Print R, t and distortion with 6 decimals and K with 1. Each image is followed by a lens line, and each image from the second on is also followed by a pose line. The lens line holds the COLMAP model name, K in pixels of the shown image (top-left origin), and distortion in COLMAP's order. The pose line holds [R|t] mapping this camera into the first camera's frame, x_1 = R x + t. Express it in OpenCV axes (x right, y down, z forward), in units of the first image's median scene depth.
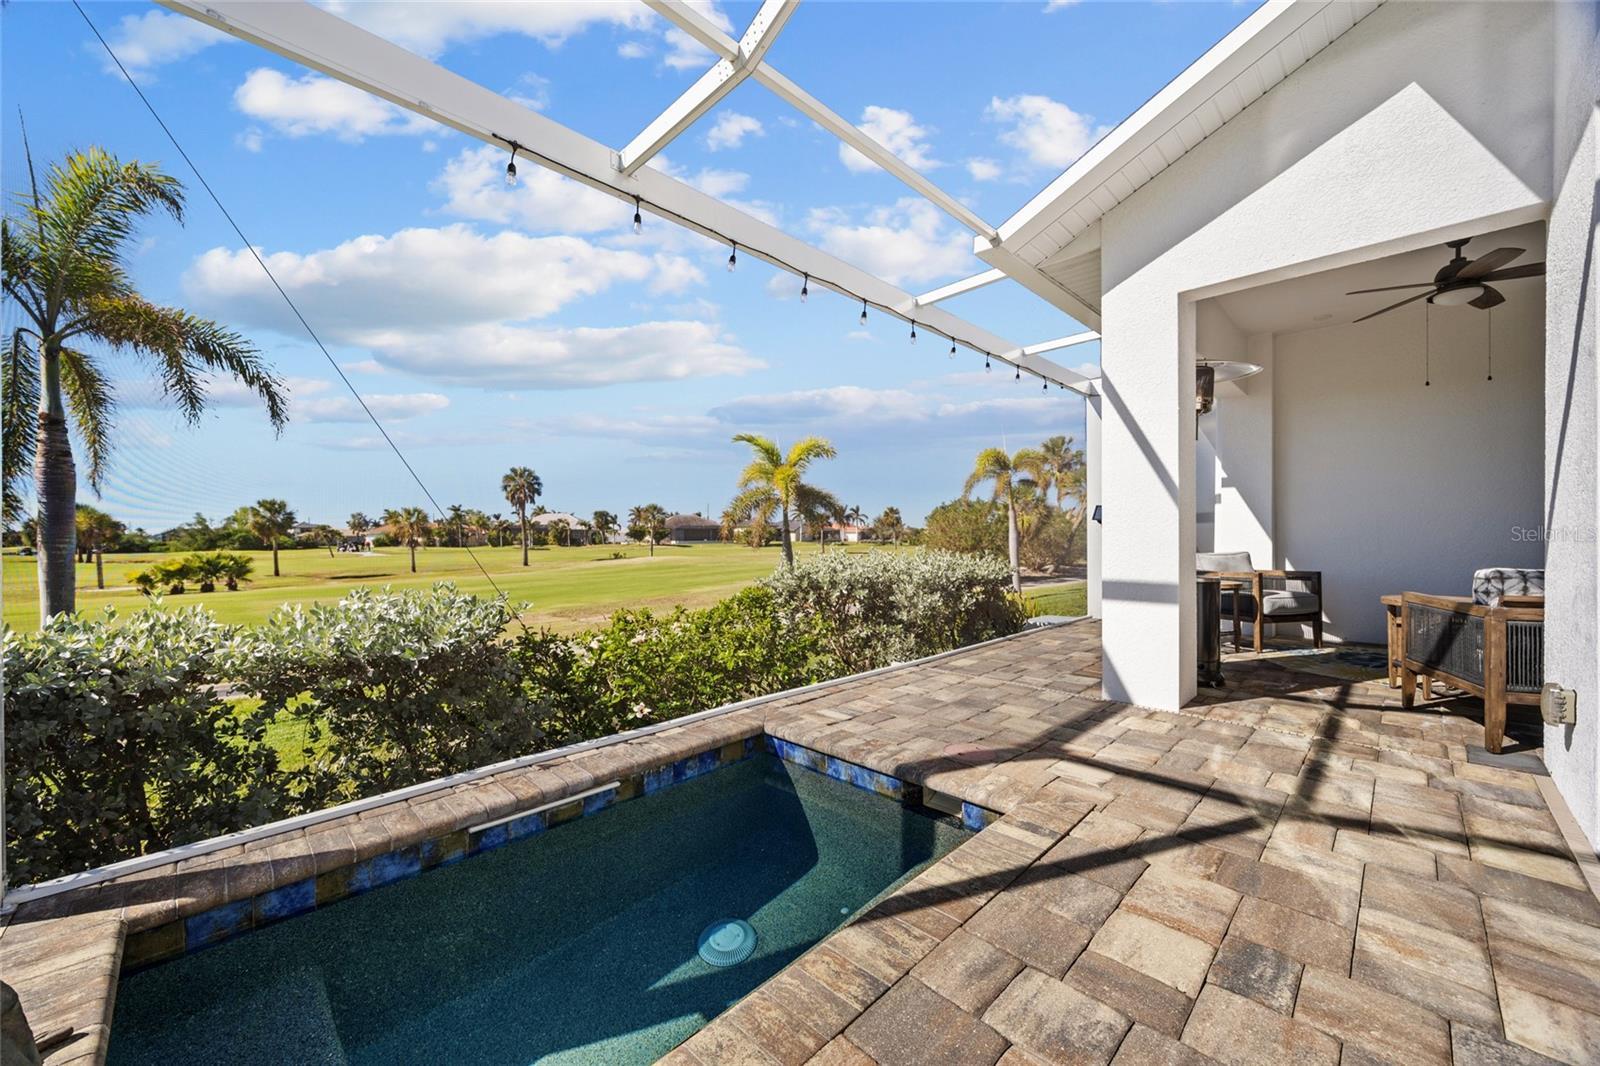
lens RADIAL K [[609.1, 0, 799.2], [0, 609.1, 541.3], [0, 0, 1]] dist [0.001025, -0.000084]
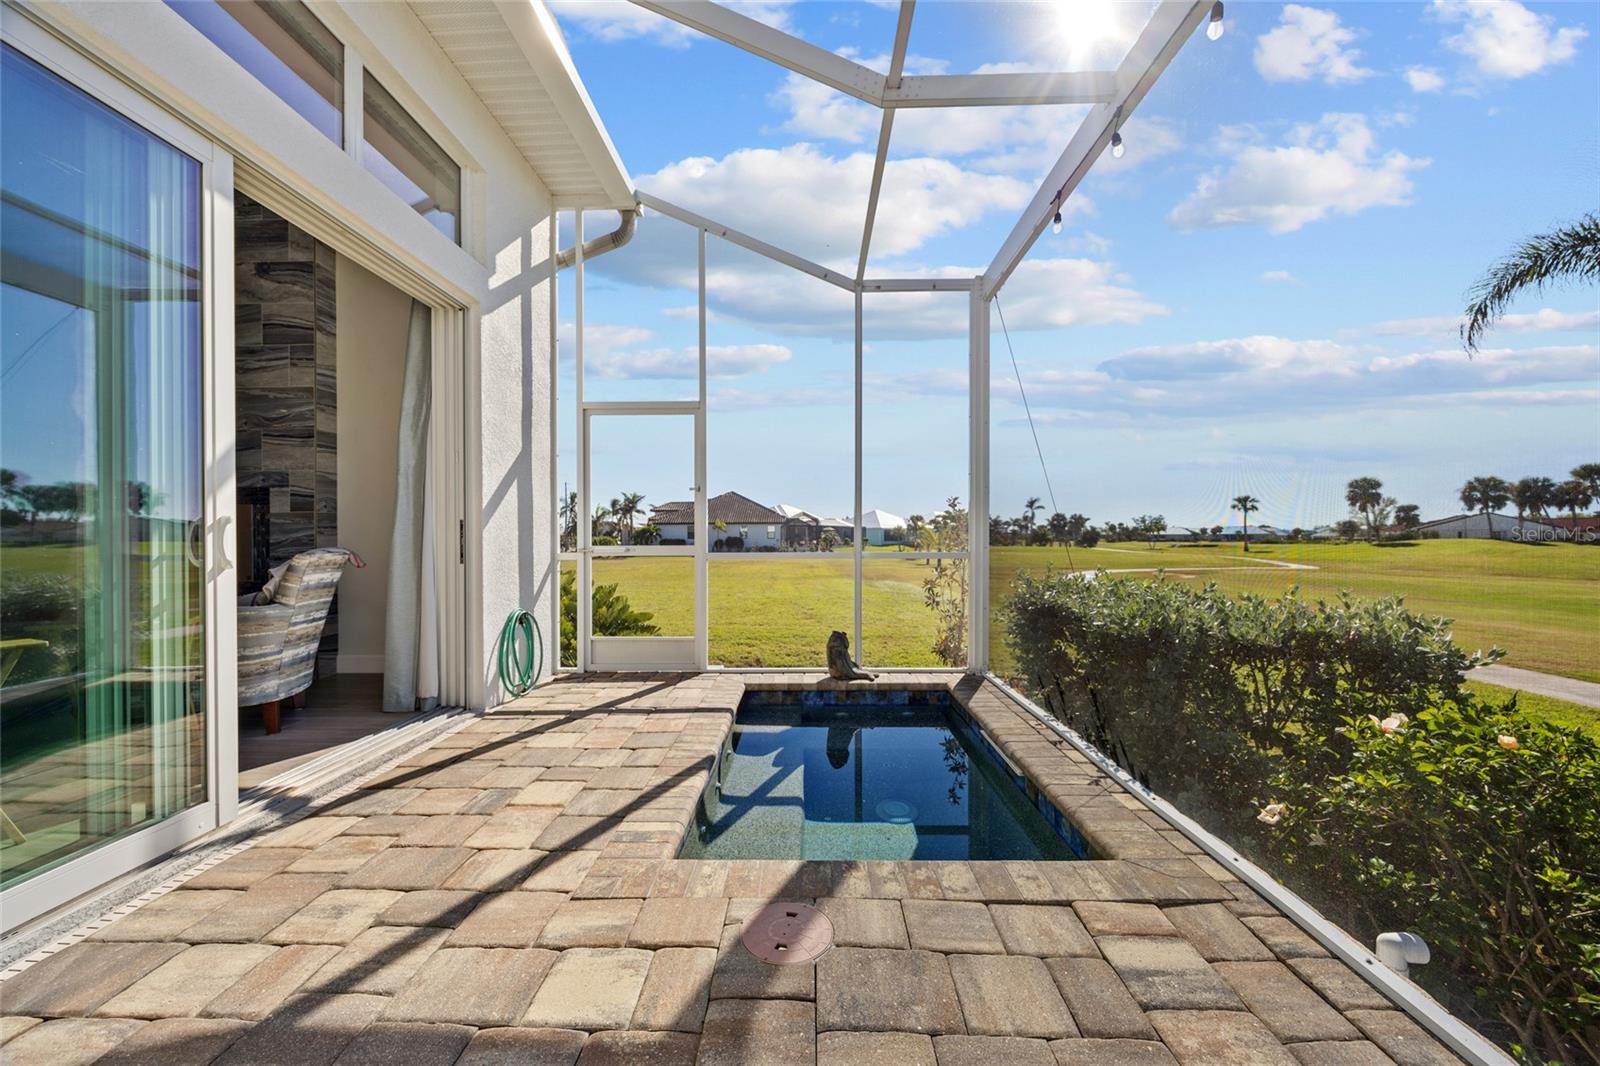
lens RADIAL K [[609.1, 0, 799.2], [0, 609.1, 541.3], [0, 0, 1]] dist [0.001025, -0.000084]
pose [[1.000000, 0.000256, 0.000883, -0.564800], [-0.000257, 0.999999, 0.001564, 0.029609], [-0.000883, -0.001564, 0.999998, 0.153321]]
